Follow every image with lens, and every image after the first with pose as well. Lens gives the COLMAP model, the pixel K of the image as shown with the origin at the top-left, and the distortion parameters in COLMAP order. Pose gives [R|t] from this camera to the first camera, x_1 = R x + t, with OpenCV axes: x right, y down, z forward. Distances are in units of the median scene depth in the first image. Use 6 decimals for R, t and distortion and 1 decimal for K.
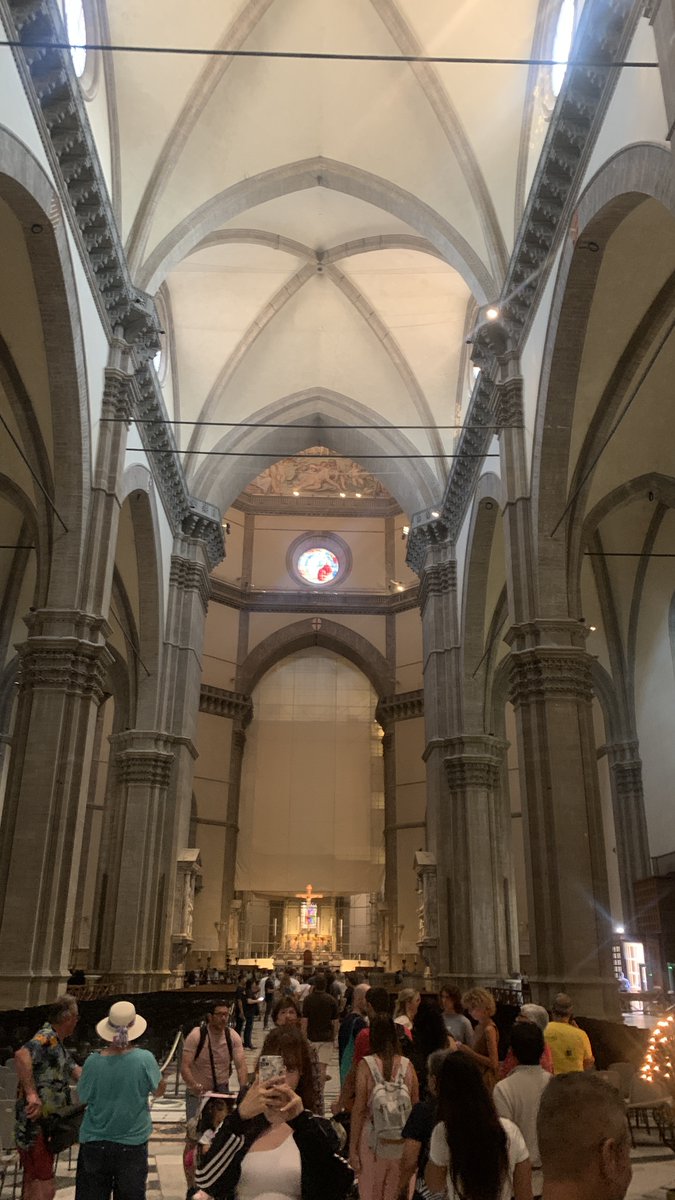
lens RADIAL K [[909.5, 0, 337.5], [0, 909.5, 600.0], [0, 0, 1]] dist [0.171056, -0.437418]
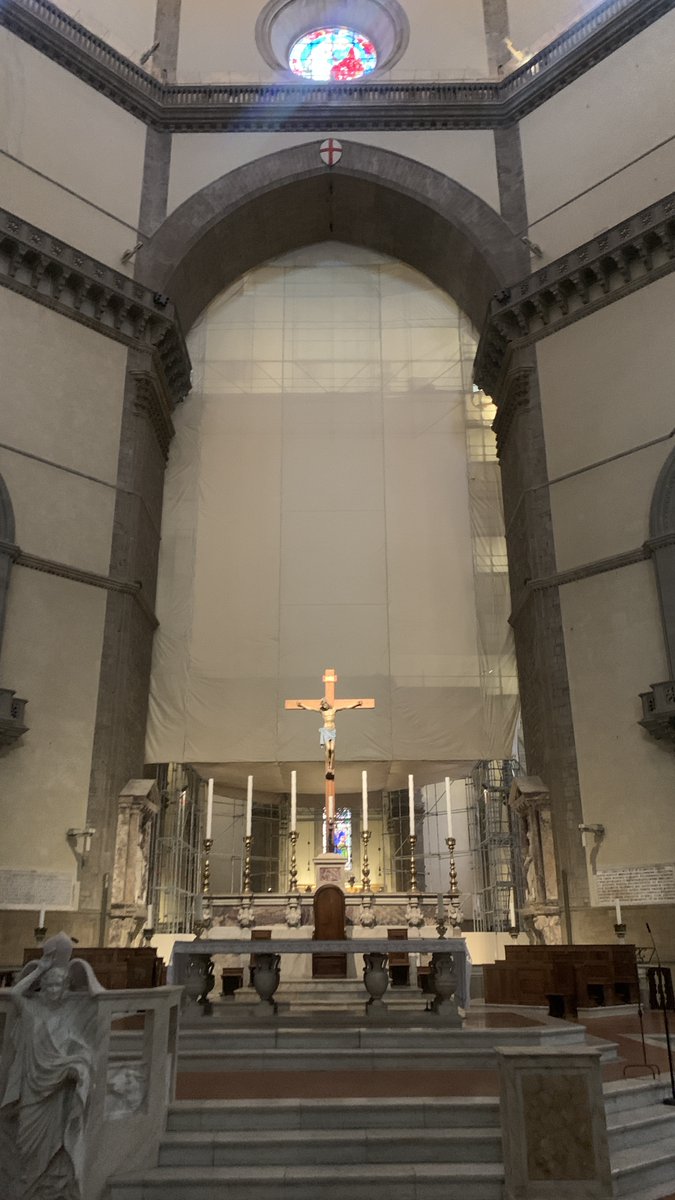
lens RADIAL K [[909.5, 0, 337.5], [0, 909.5, 600.0], [0, 0, 1]] dist [0.171056, -0.437418]
pose [[0.999316, -0.029865, -0.021817, -0.017005], [0.030219, 0.999414, 0.016078, 0.228206], [0.021324, -0.016726, 0.999633, 0.574677]]
